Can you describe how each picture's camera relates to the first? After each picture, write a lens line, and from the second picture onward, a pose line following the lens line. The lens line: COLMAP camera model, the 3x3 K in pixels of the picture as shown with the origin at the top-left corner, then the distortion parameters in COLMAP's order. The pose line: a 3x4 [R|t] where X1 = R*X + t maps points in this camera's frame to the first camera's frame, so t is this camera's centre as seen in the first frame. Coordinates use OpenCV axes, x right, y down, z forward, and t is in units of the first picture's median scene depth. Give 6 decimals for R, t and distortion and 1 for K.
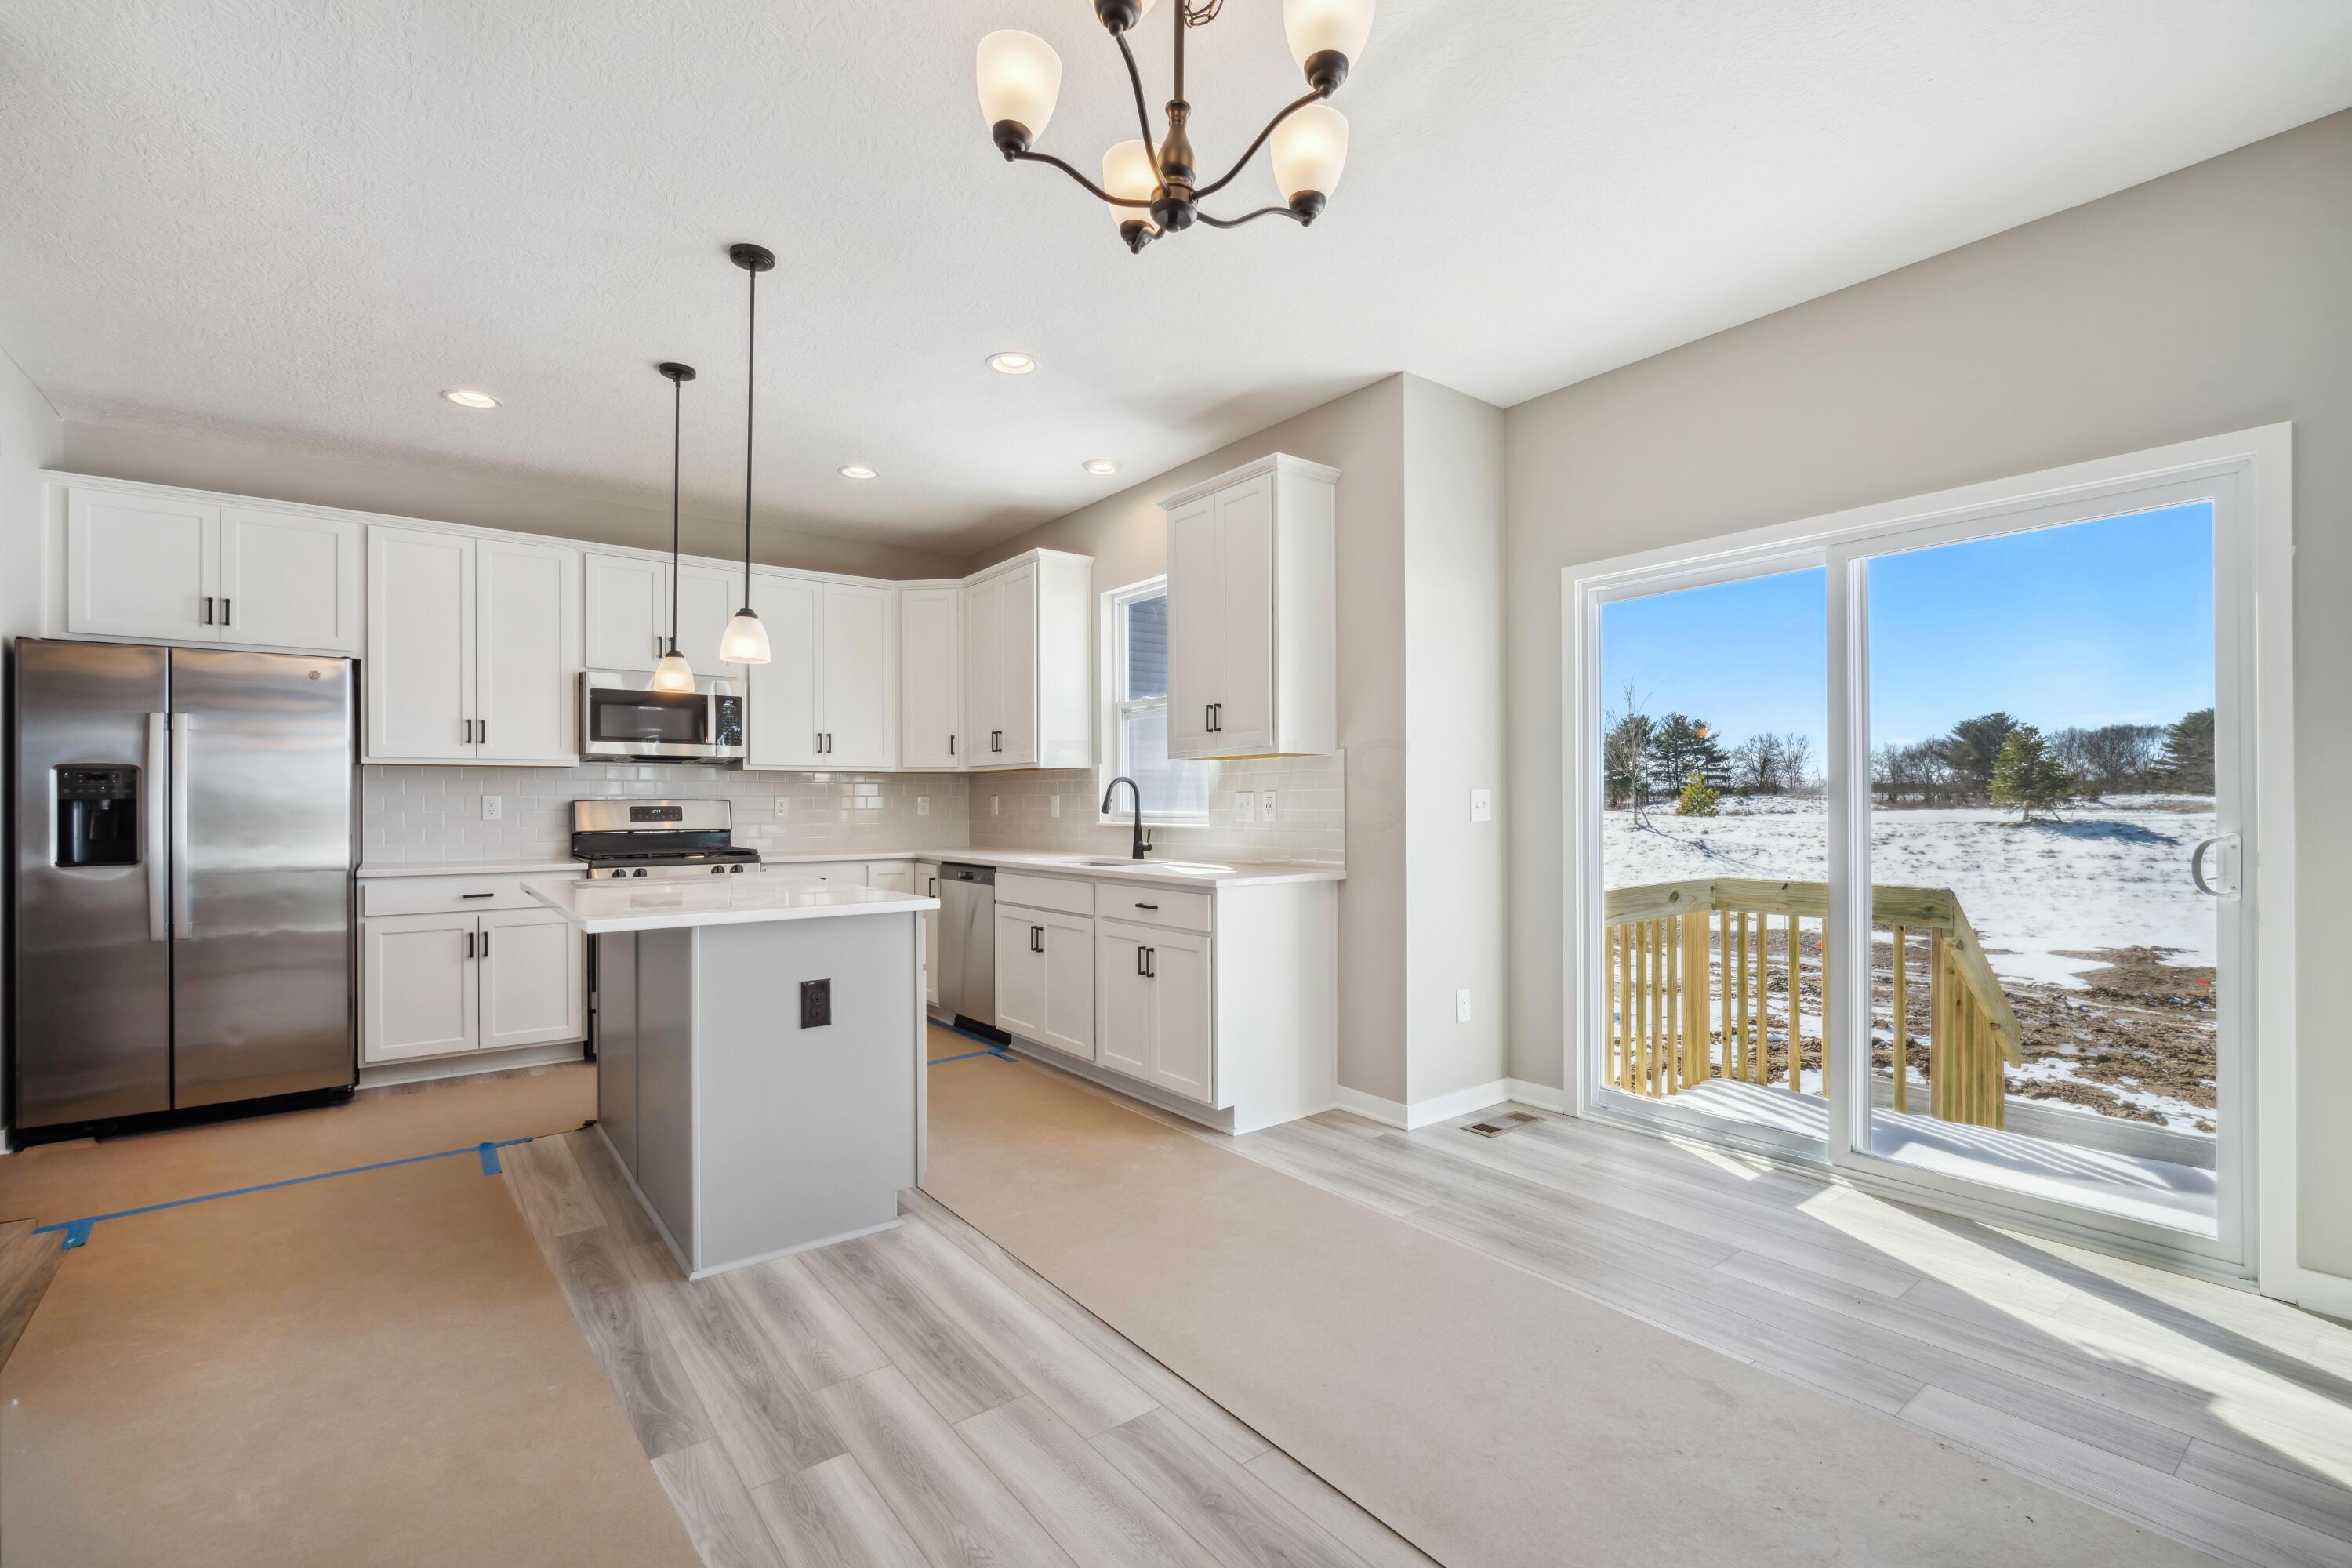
lens RADIAL K [[1034.2, 0, 1177.4], [0, 1034.2, 793.4], [0, 0, 1]] dist [0.002186, -0.000089]
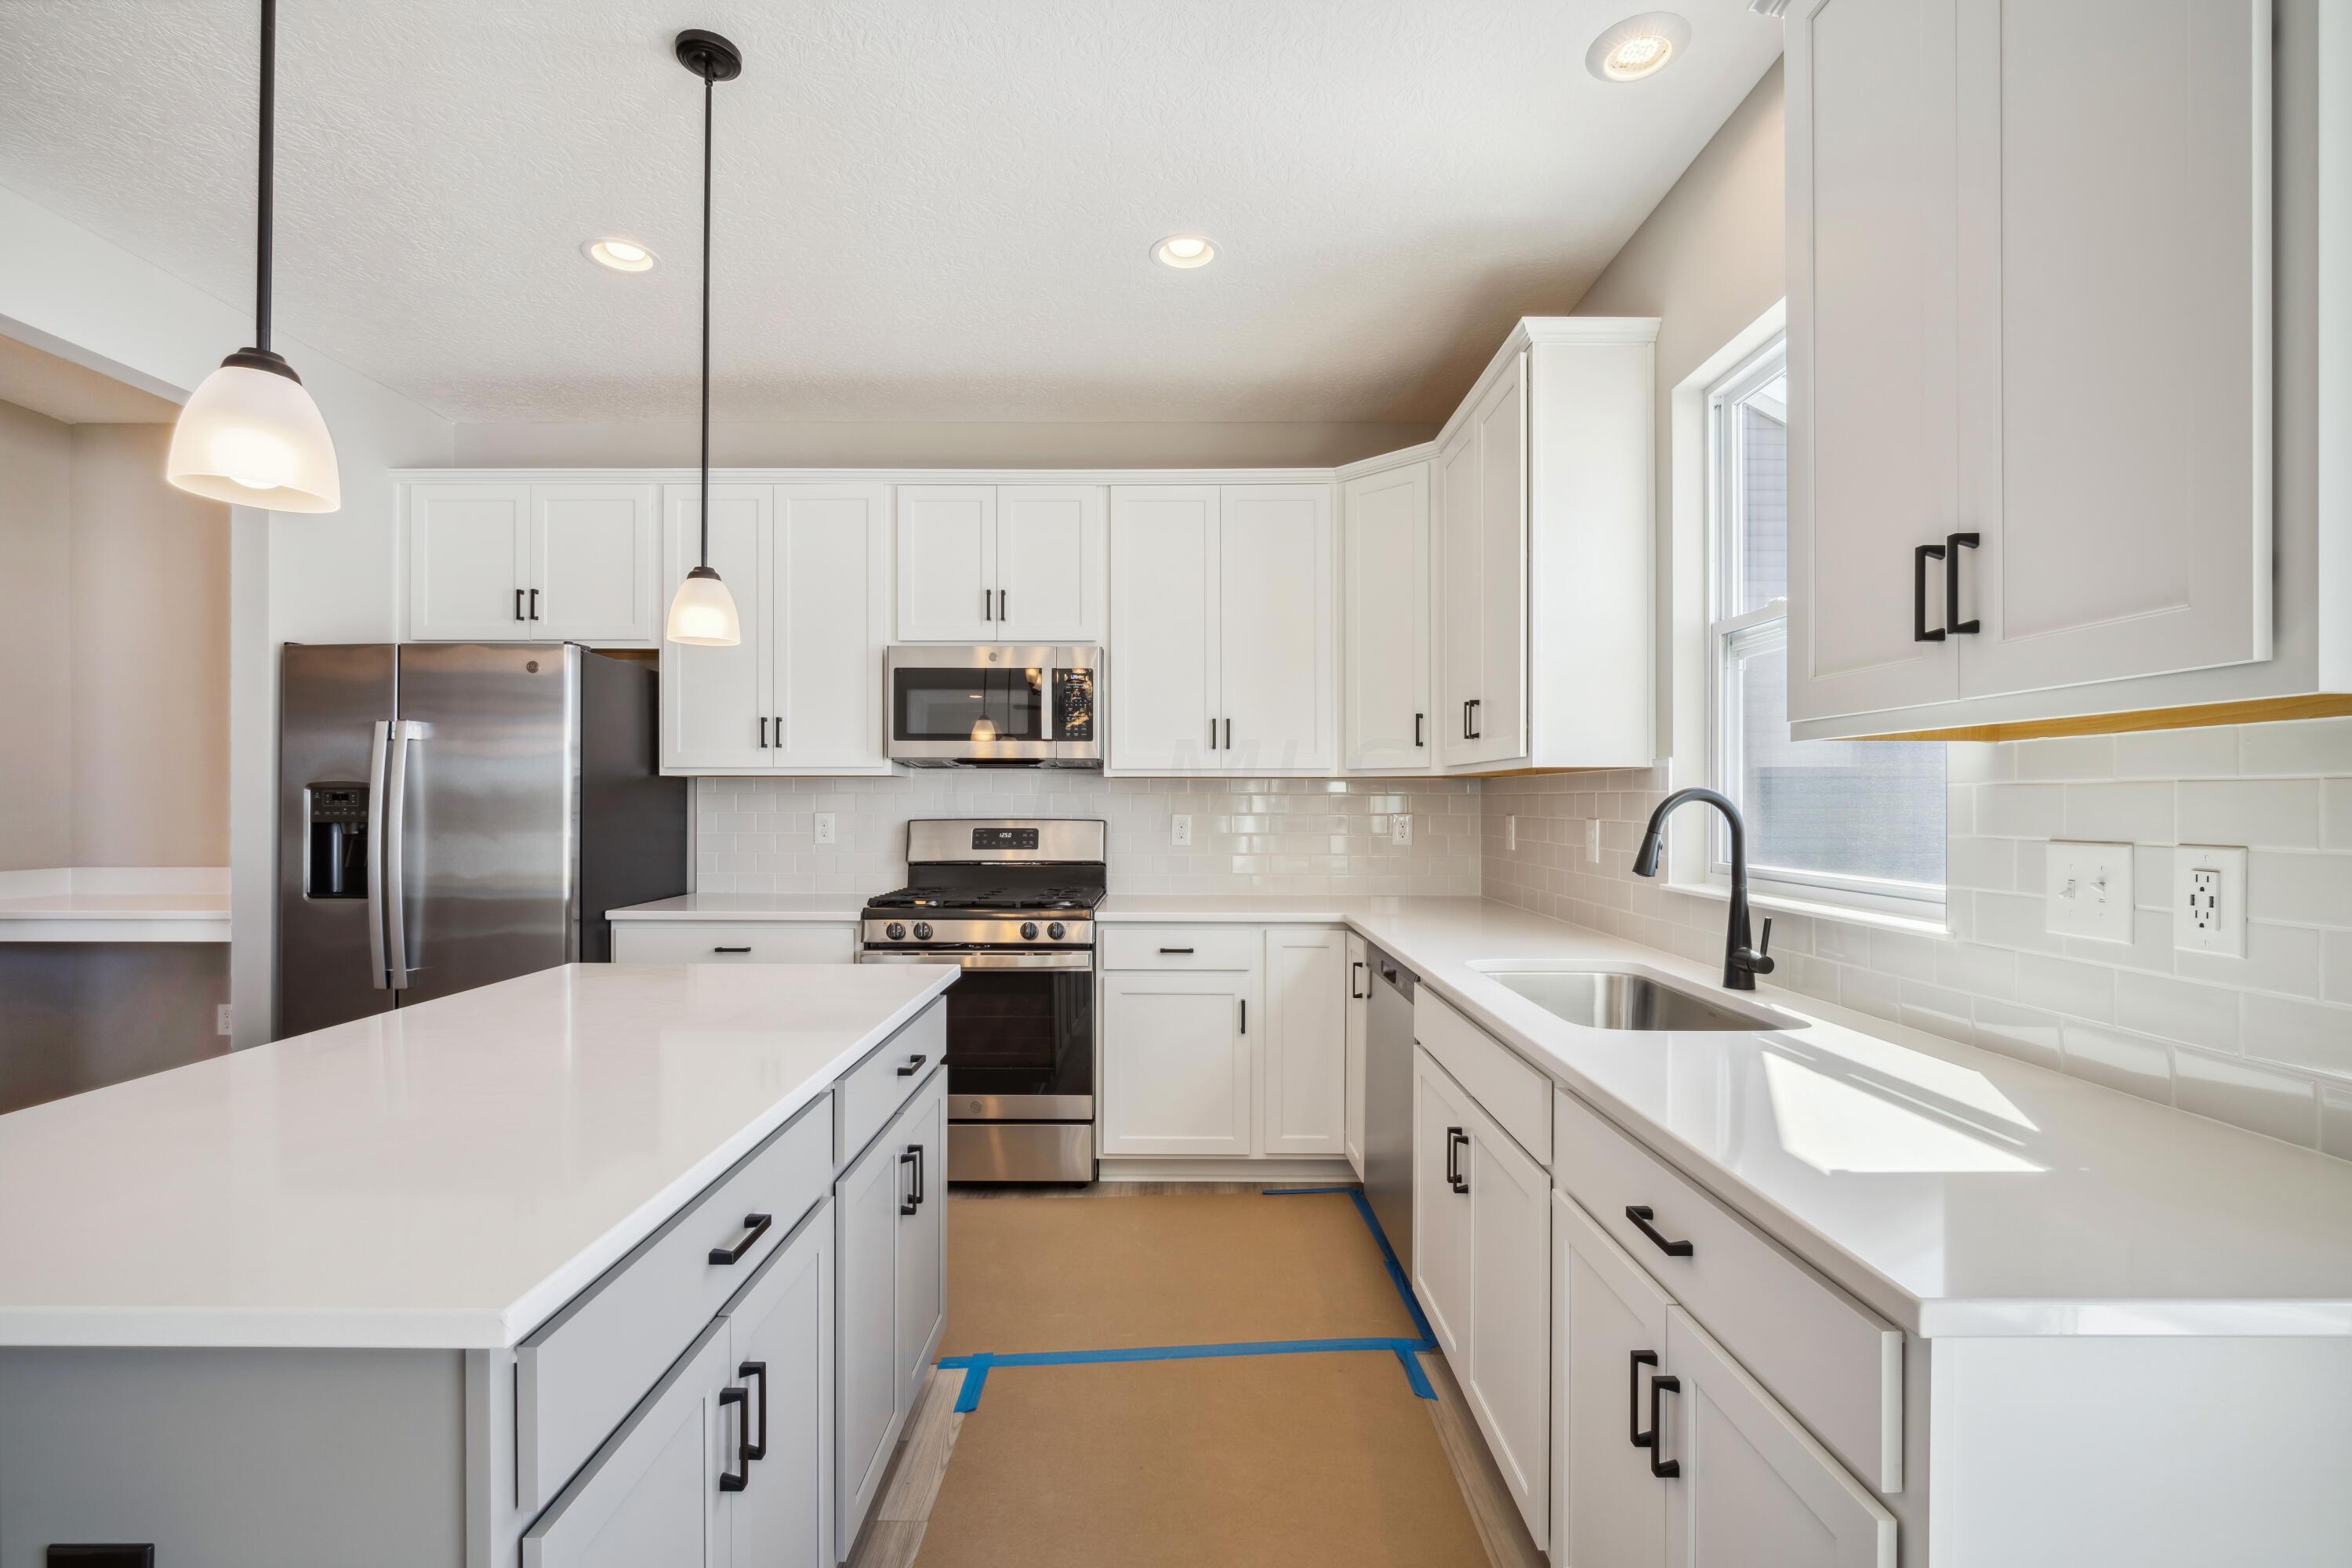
lens RADIAL K [[1034.2, 0, 1178.6], [0, 1034.2, 798.5], [0, 0, 1]] dist [0.002186, -0.000089]
pose [[0.799271, 0.004307, -0.600956, 0.029360], [0.000209, 0.999972, 0.007446, -0.014278], [0.600971, -0.006077, 0.799248, 0.508497]]
